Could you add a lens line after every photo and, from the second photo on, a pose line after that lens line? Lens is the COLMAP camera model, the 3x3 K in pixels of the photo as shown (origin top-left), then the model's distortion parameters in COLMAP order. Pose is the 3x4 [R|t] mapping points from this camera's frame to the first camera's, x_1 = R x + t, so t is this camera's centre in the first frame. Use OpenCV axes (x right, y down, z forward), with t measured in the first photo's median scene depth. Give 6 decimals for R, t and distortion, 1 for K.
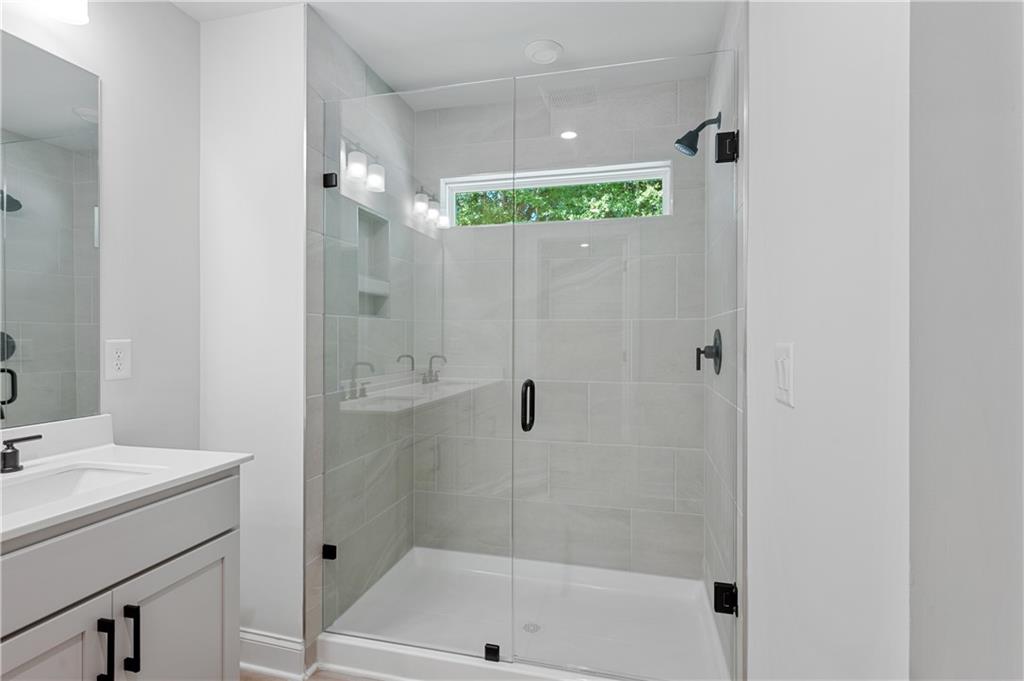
lens RADIAL K [[500.4, 0, 509.4], [0, 500.4, 338.2], [0, 0, 1]] dist [0.002945, 0.000290]
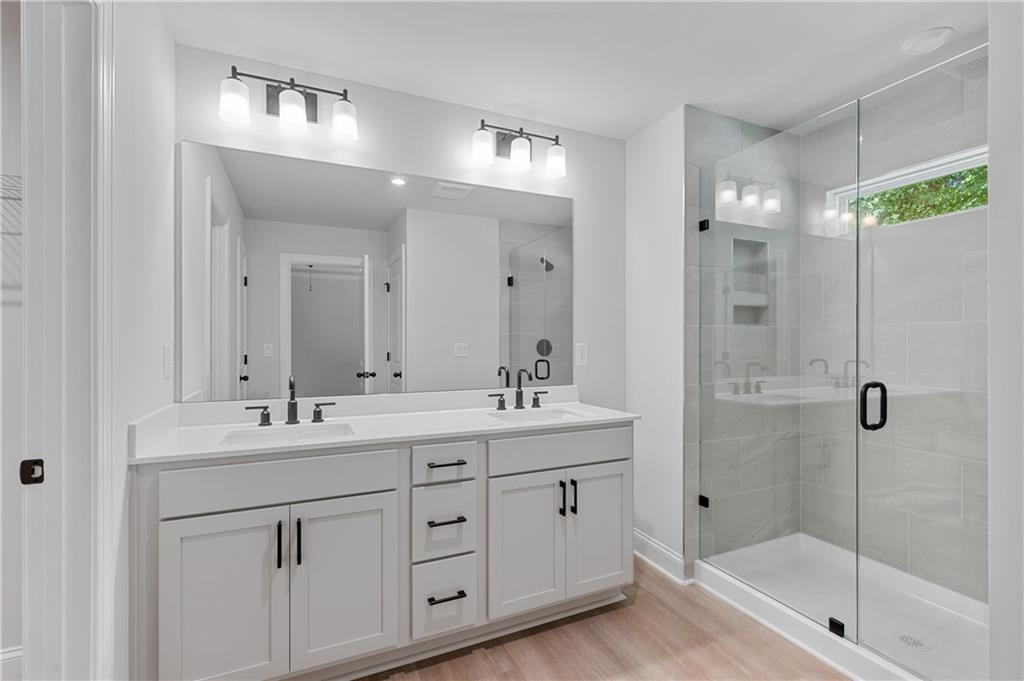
lens RADIAL K [[465.6, 0, 512.0], [0, 465.6, 340.5], [0, 0, 1]] dist [-0.000676, -0.000105]
pose [[0.624013, -0.005425, -0.781395, 0.305325], [0.000747, 0.999980, -0.006347, 0.002055], [0.781413, 0.003377, 0.624004, -0.188959]]
